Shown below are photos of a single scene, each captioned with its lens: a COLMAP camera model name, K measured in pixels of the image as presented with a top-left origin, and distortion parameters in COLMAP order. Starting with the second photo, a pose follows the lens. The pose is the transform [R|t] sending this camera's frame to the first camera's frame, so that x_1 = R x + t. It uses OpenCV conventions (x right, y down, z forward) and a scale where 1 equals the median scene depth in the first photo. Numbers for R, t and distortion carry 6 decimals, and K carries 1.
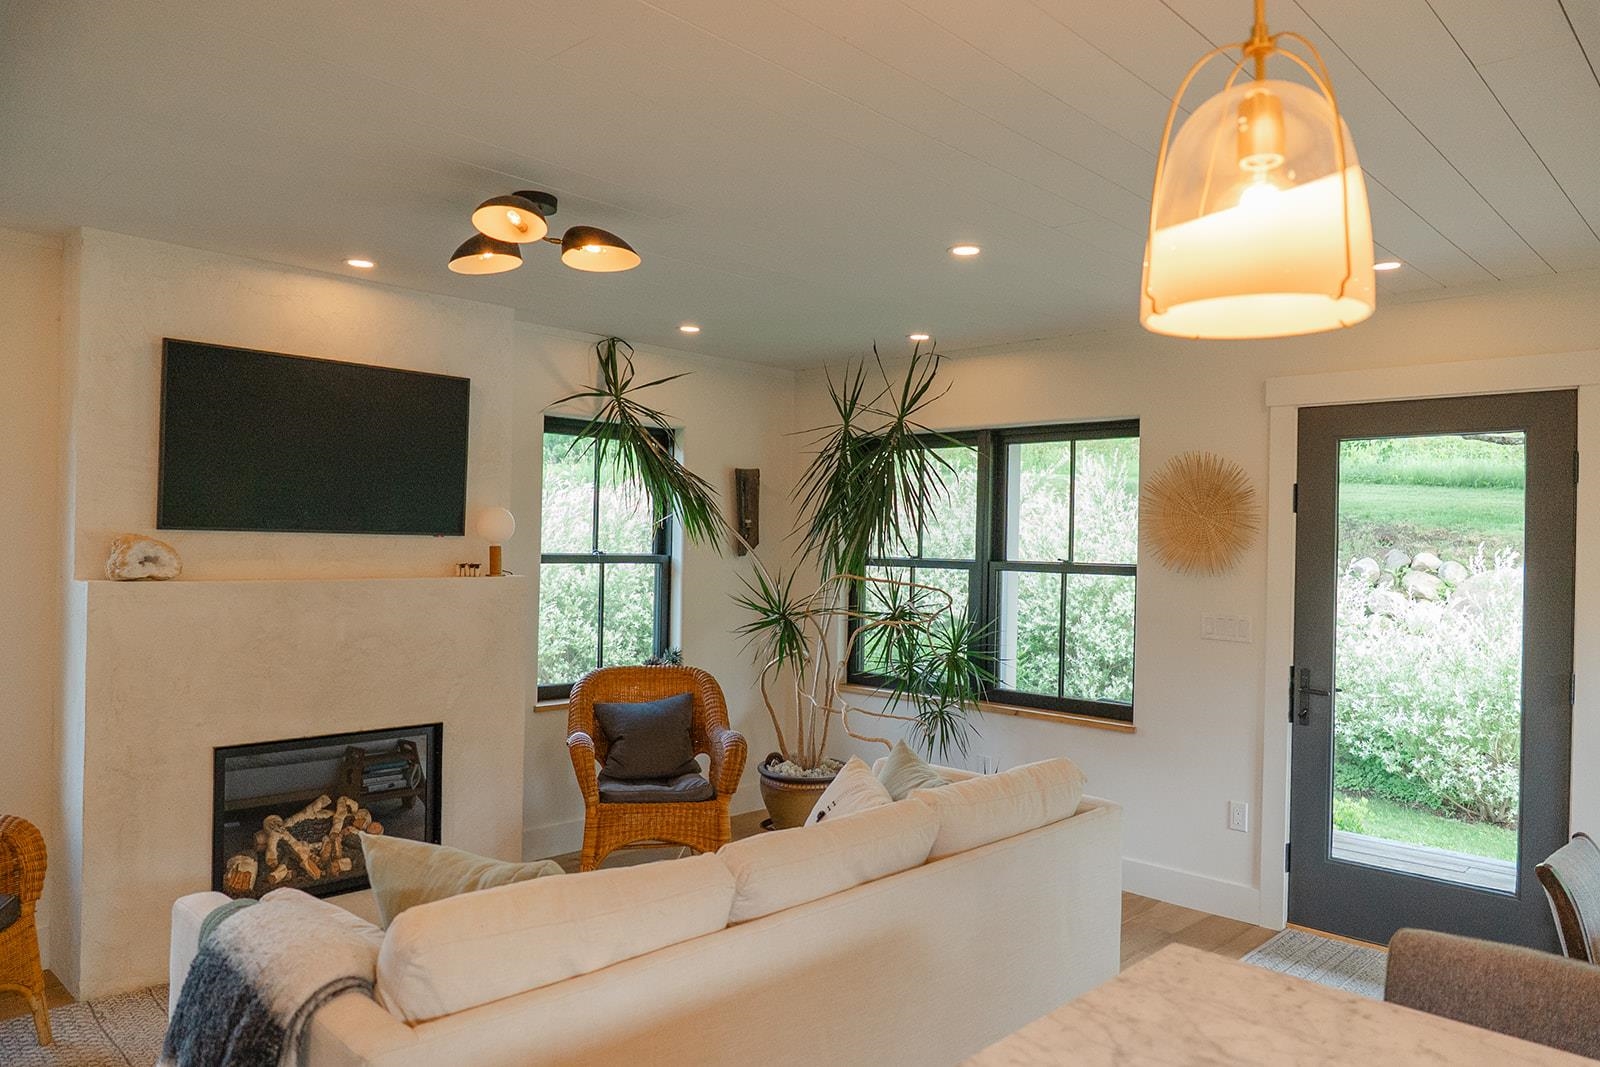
lens RADIAL K [[1067.3, 0, 800.0], [0, 1067.3, 533.5], [0, 0, 1]] dist [-0.030241, 0.010577]
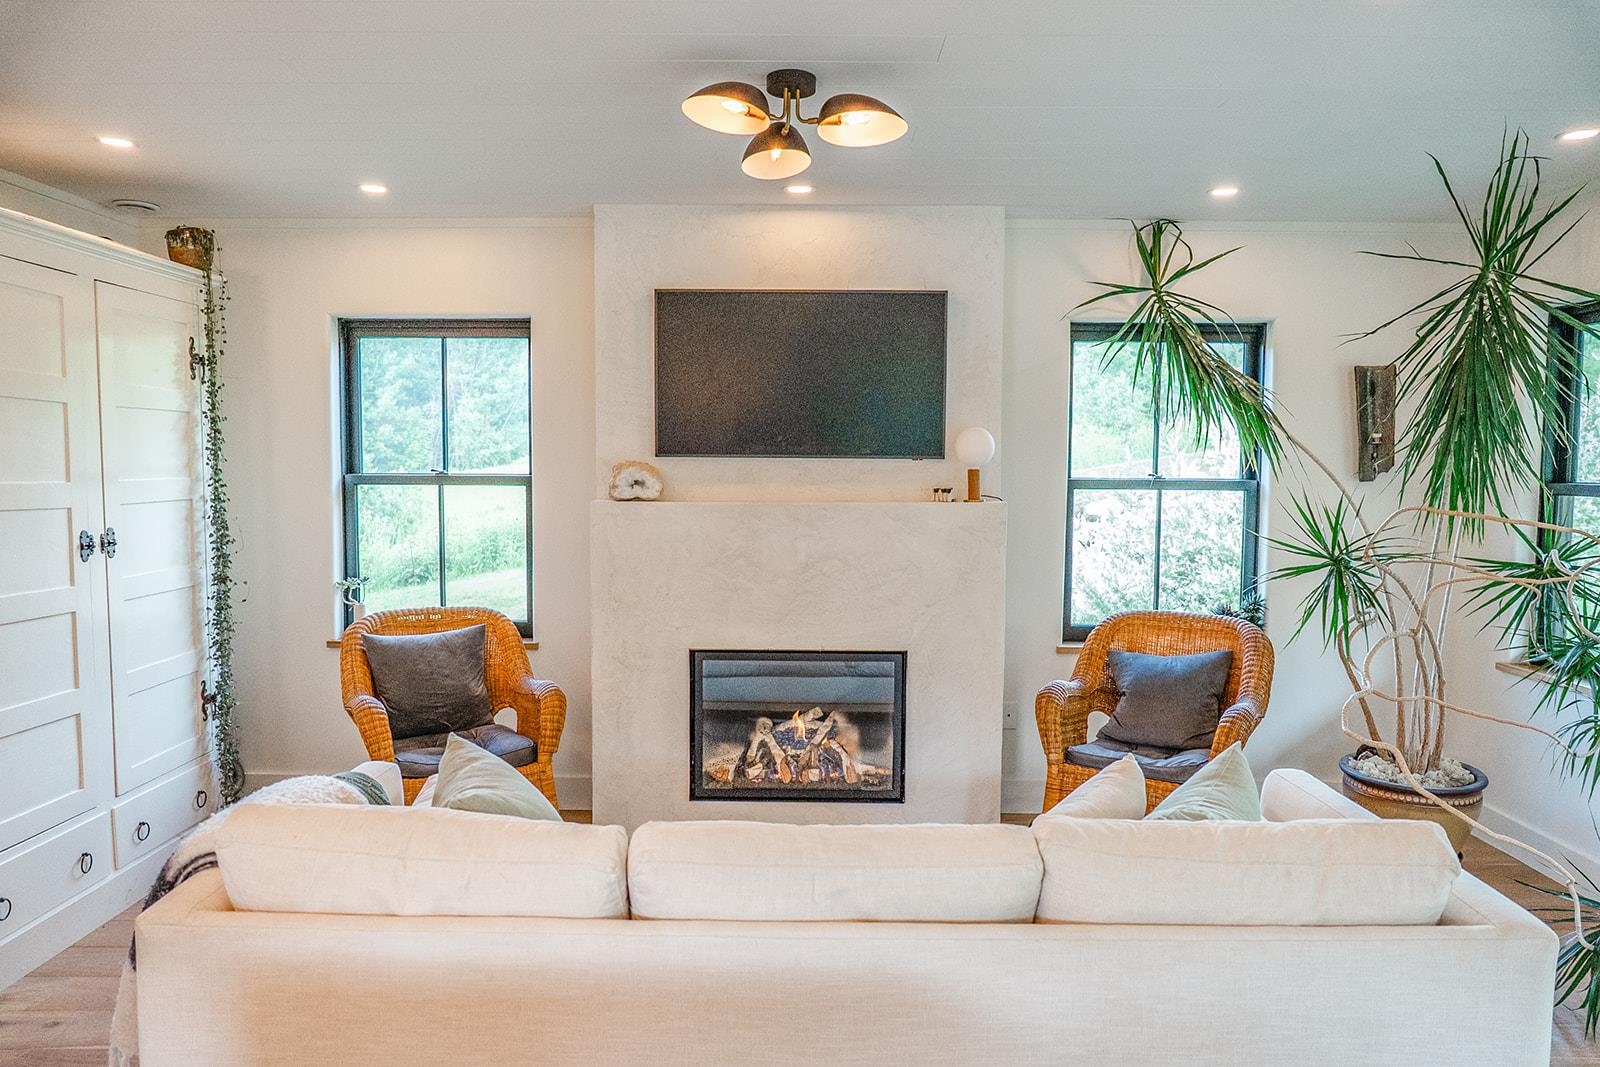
lens RADIAL K [[1067.3, 0, 800.0], [0, 1067.3, 533.5], [0, 0, 1]] dist [-0.030241, 0.010577]
pose [[0.691132, 0.032392, -0.722002, 0.288442], [0.014547, 0.998169, 0.058707, 0.011048], [0.722582, -0.051078, 0.689396, 0.253280]]
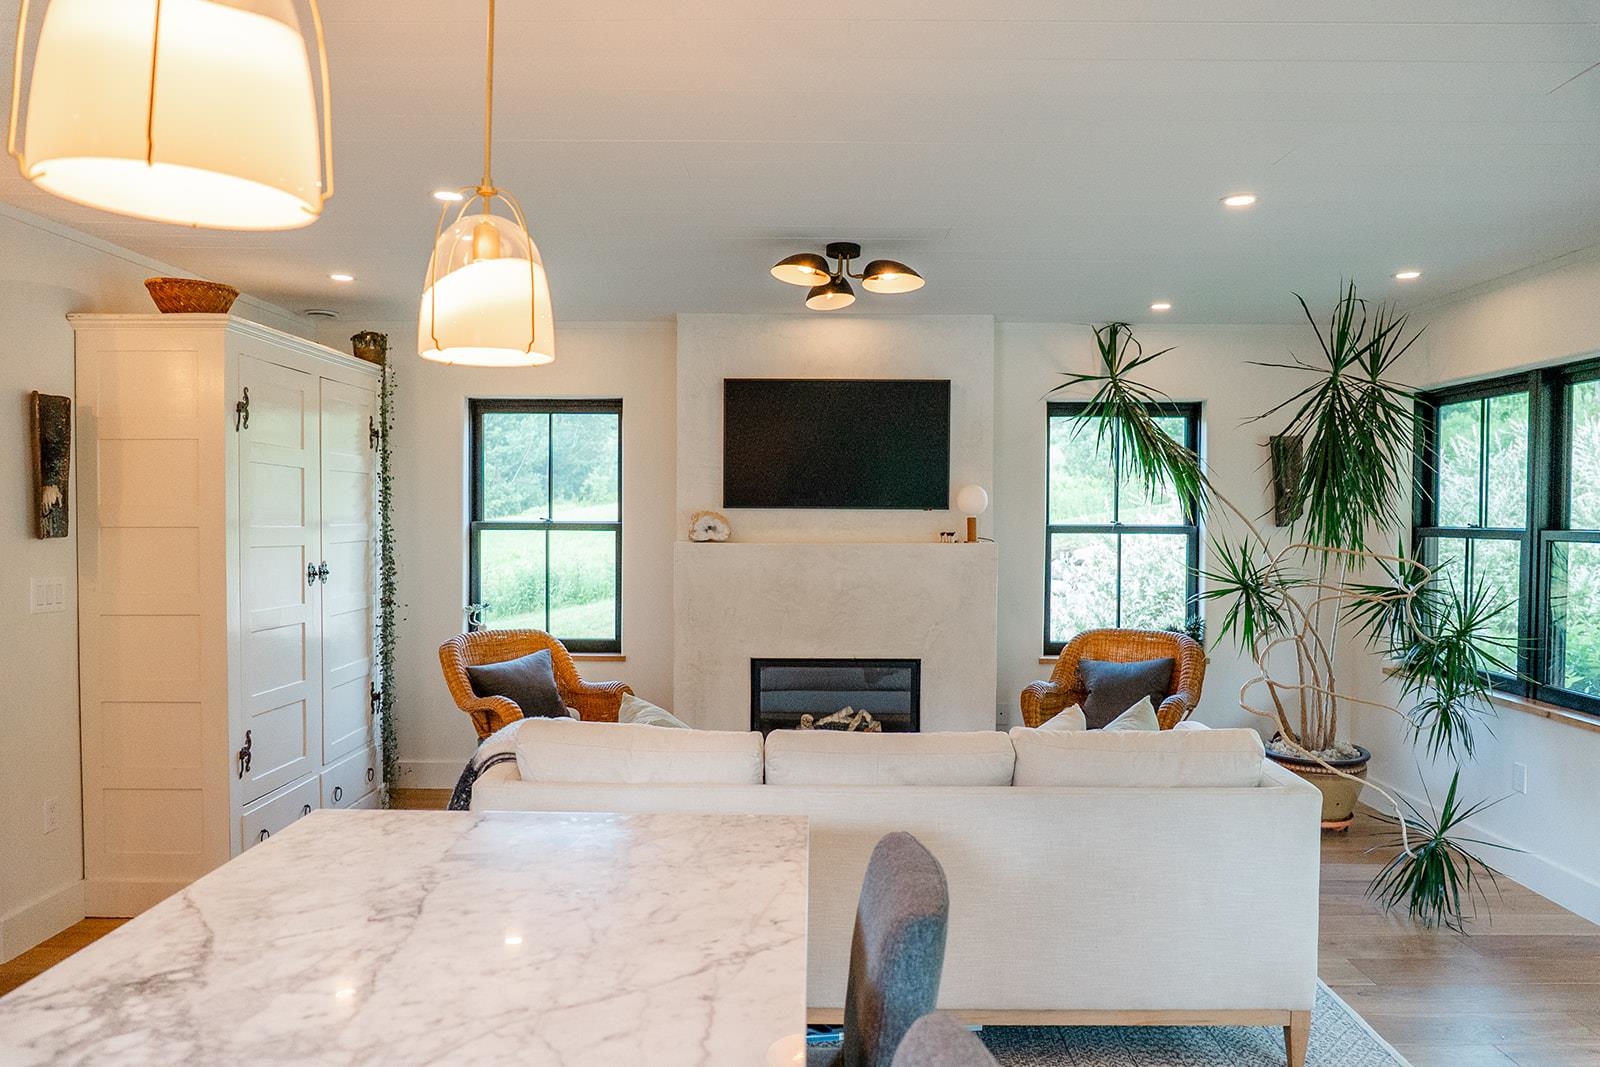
lens RADIAL K [[1067.3, 0, 800.0], [0, 1067.3, 533.5], [0, 0, 1]] dist [-0.030241, 0.010577]
pose [[0.692410, -0.001805, -0.721502, 0.454079], [0.015186, 0.999812, 0.012073, 0.012681], [0.721344, -0.019316, 0.692307, 0.033498]]
